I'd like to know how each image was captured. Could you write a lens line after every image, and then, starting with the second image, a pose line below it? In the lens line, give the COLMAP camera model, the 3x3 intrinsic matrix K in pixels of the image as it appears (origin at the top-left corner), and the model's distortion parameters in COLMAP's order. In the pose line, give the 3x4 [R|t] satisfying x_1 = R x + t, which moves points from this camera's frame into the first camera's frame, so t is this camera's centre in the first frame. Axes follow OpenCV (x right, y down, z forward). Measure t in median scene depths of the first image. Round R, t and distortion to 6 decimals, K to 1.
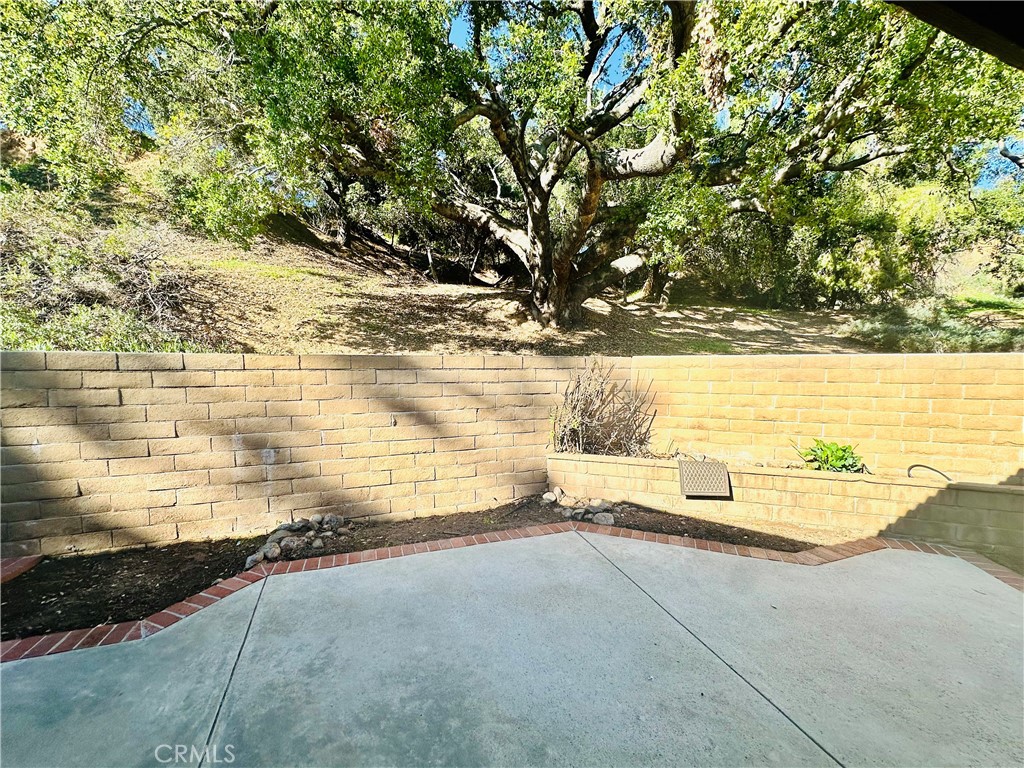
lens RADIAL K [[407.2, 0, 513.4], [0, 407.2, 385.7], [0, 0, 1]] dist [-0.004026, 0.000514]
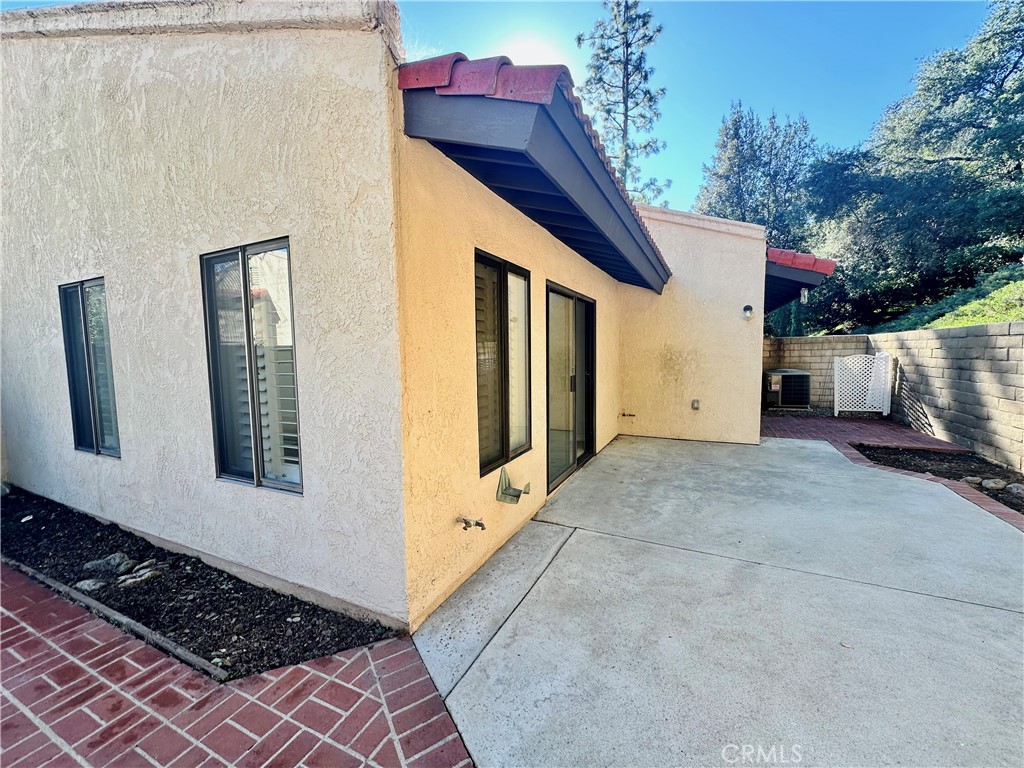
lens RADIAL K [[407.2, 0, 511.0], [0, 407.2, 385.6], [0, 0, 1]] dist [-0.004026, 0.000514]
pose [[-0.724140, 0.070819, -0.686007, 1.031294], [-0.010278, 0.993495, 0.113412, -0.004823], [0.689576, 0.089177, -0.718702, 0.705631]]
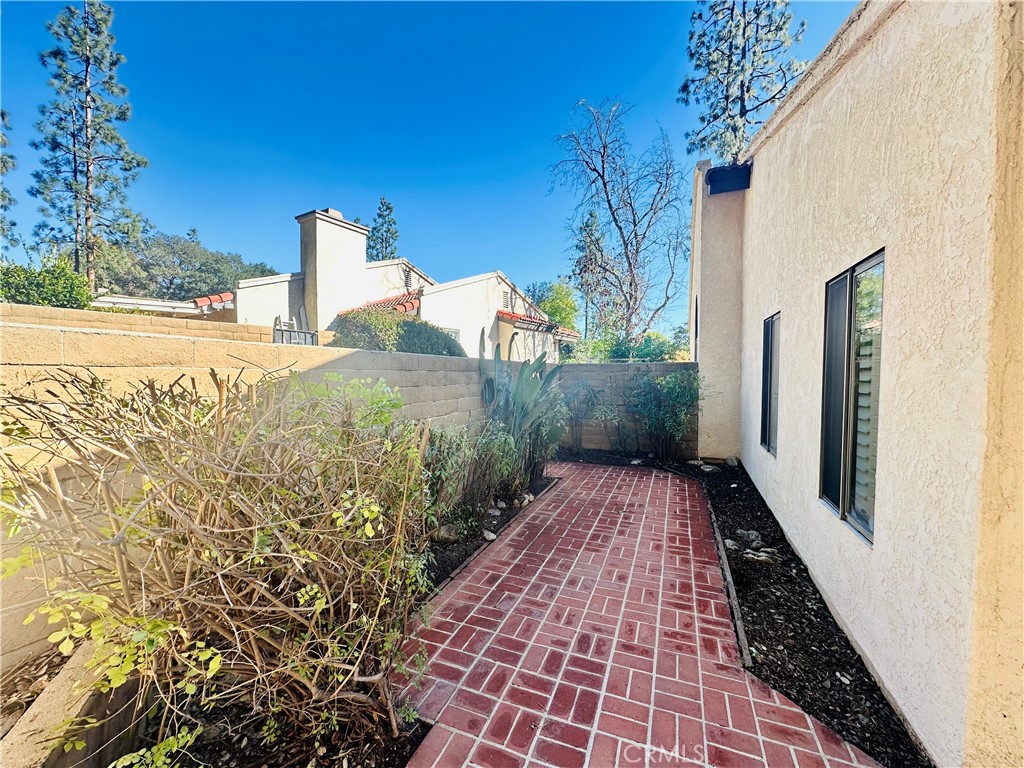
lens RADIAL K [[407.2, 0, 514.4], [0, 407.2, 385.9], [0, 0, 1]] dist [-0.004026, 0.000514]
pose [[-0.733284, -0.023406, 0.679519, 0.918735], [0.031102, 0.997206, 0.067911, -0.016480], [-0.679210, 0.070933, -0.730508, 0.726744]]
